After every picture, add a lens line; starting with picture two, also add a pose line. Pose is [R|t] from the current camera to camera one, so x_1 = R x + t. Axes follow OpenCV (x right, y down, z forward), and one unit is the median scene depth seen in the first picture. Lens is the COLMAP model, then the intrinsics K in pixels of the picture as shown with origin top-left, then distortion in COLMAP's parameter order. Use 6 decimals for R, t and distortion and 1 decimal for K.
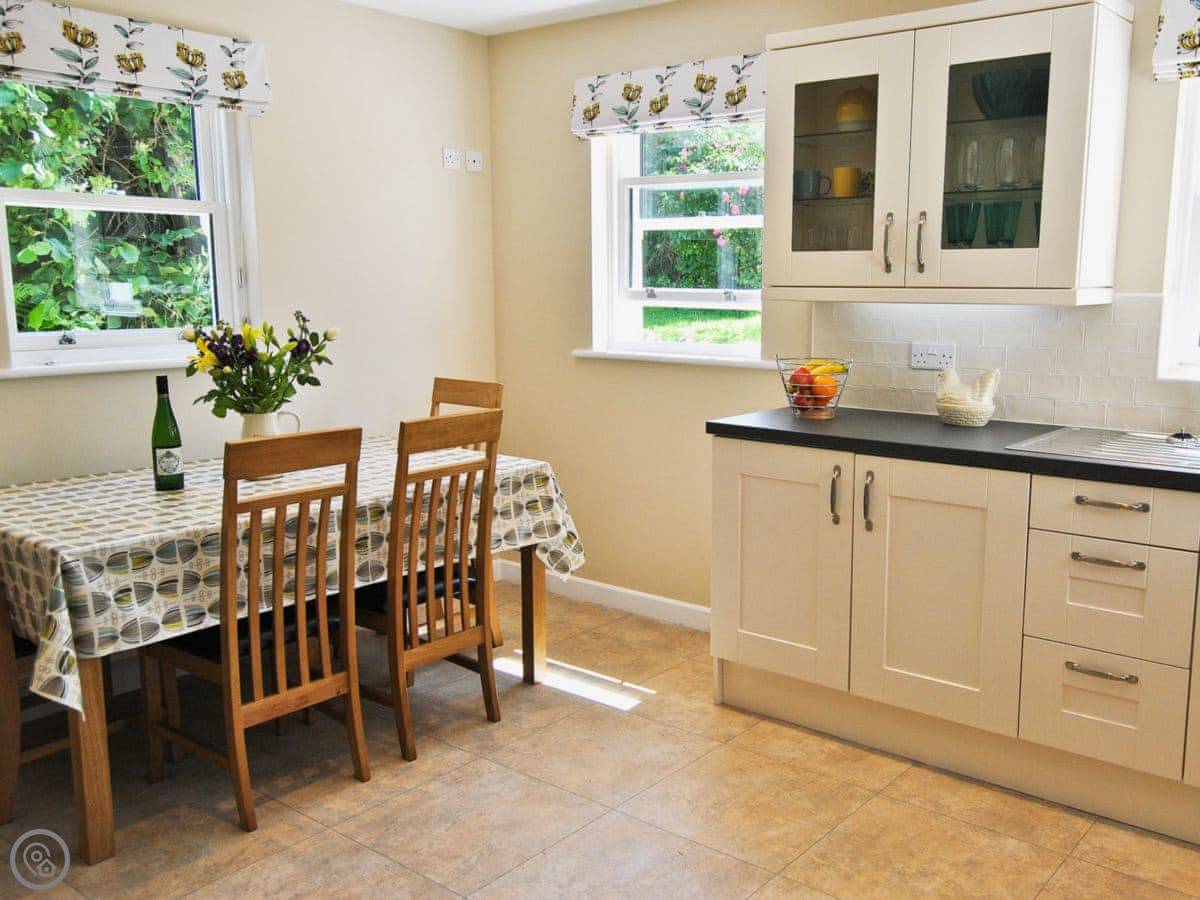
lens RADIAL K [[1049.4, 0, 628.9], [0, 1049.4, 449.6], [0, 0, 1]] dist [0.049752, -0.002096]
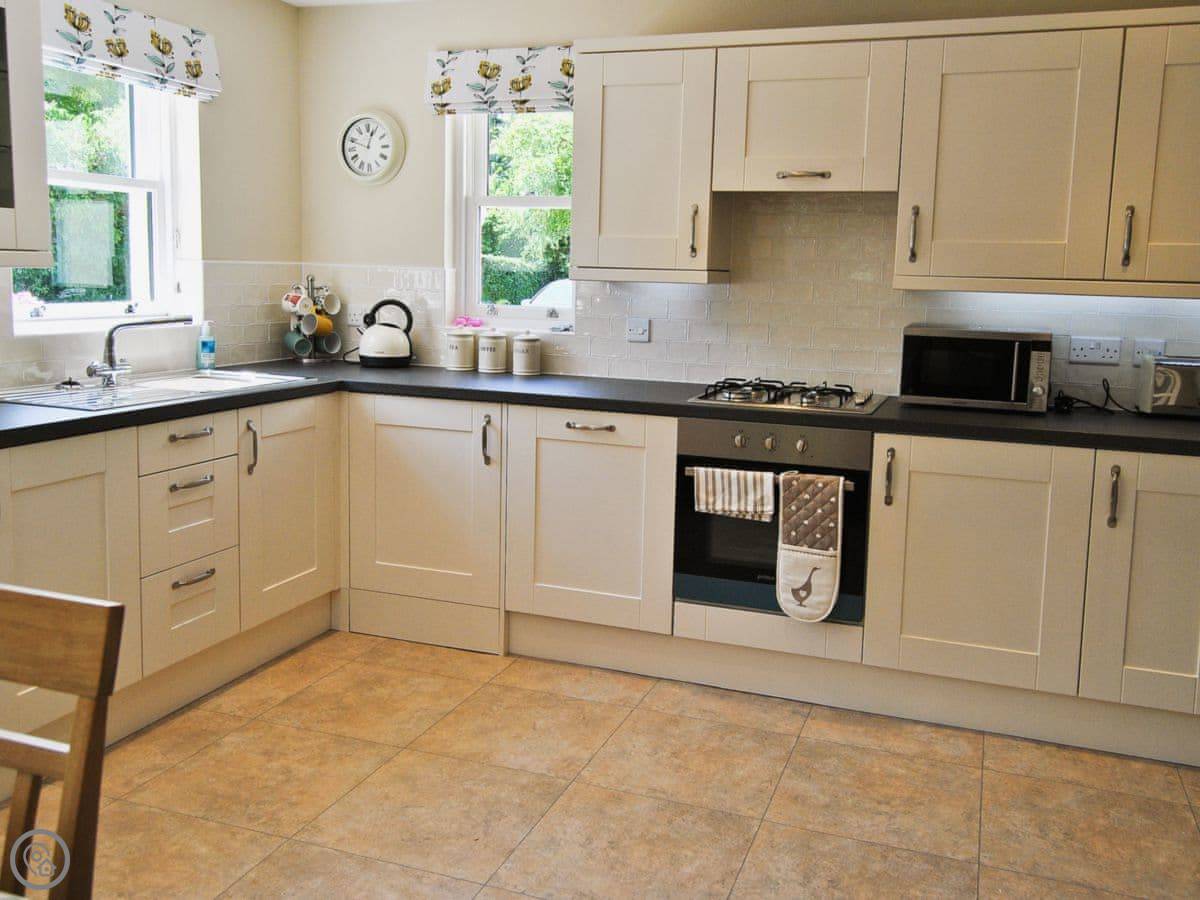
lens RADIAL K [[1049.4, 0, 628.9], [0, 1049.4, 449.6], [0, 0, 1]] dist [0.049752, -0.002096]
pose [[-0.308673, -0.173974, 0.935122, -0.792014], [0.130178, 0.966152, 0.222718, -0.130265], [-0.942218, 0.190480, -0.275578, 0.857215]]
